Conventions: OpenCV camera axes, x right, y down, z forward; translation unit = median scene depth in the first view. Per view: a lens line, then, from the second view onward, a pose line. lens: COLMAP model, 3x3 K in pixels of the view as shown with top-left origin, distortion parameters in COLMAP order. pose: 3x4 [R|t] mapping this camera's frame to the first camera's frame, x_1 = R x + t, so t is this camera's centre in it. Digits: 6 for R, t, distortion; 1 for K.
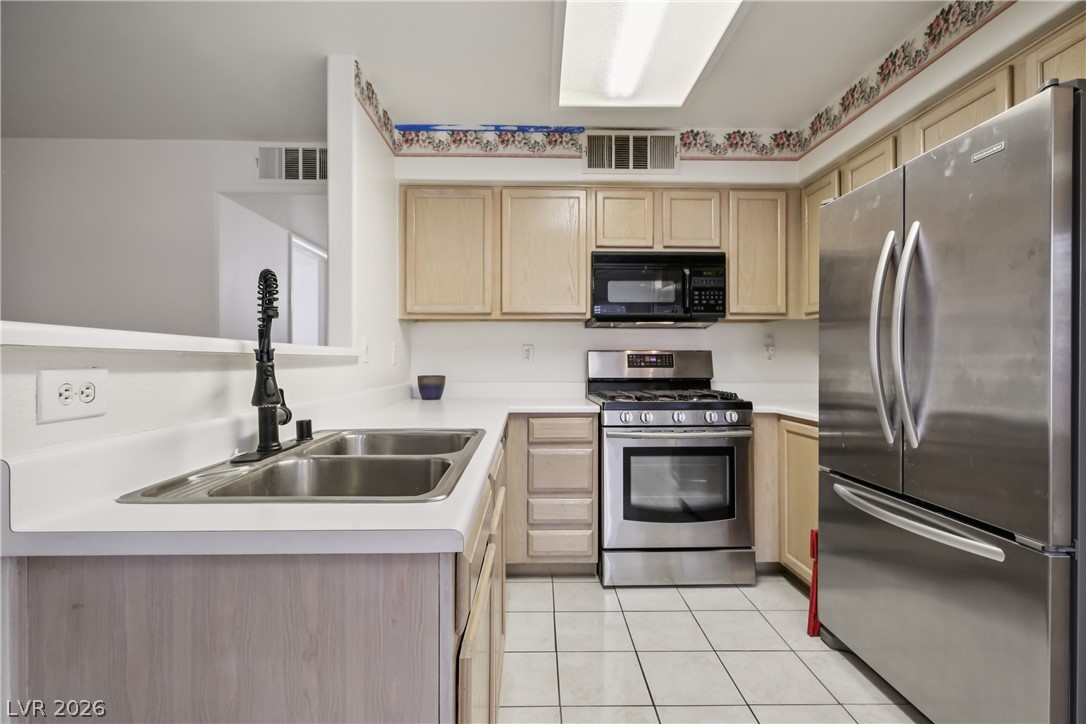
lens RADIAL K [[502.5, 0, 541.8], [0, 502.5, 359.1], [0, 0, 1]] dist [0.000200, -0.000352]
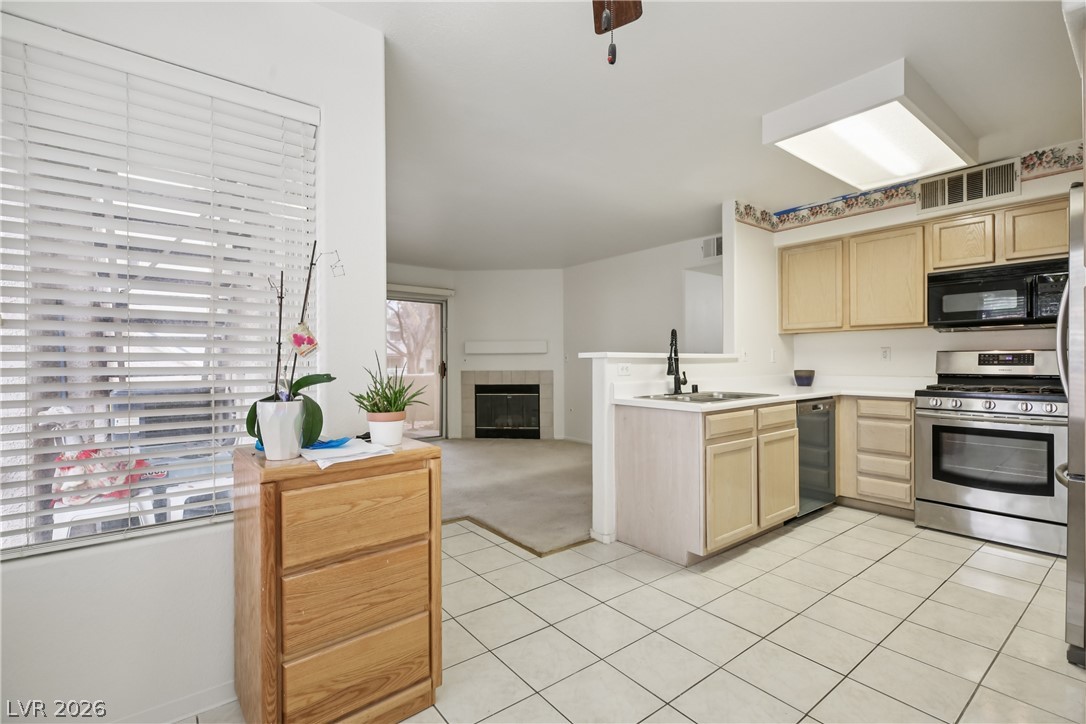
lens RADIAL K [[492.9, 0, 543.0], [0, 492.9, 362.0], [0, 0, 1]] dist [0.000410, -0.000349]
pose [[0.602103, -0.001114, -0.798418, 0.514771], [0.006618, 0.999972, 0.003596, -0.001451], [0.798391, -0.007449, 0.602093, -0.533498]]
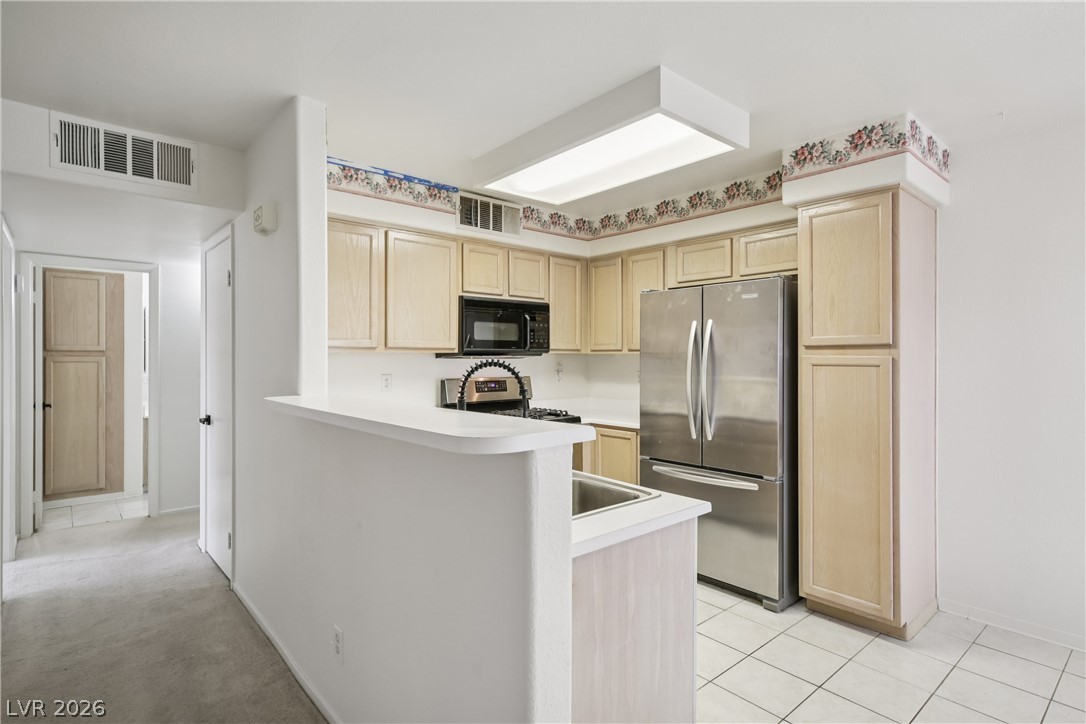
lens RADIAL K [[542.1, 0, 543.0], [0, 542.1, 362.0], [0, 0, 1]] dist [0.001768, 0.000186]
pose [[0.771471, -0.006635, 0.636229, -0.559528], [-0.000103, 0.999944, 0.010552, -0.074609], [-0.636264, -0.008206, 0.771428, -0.089956]]
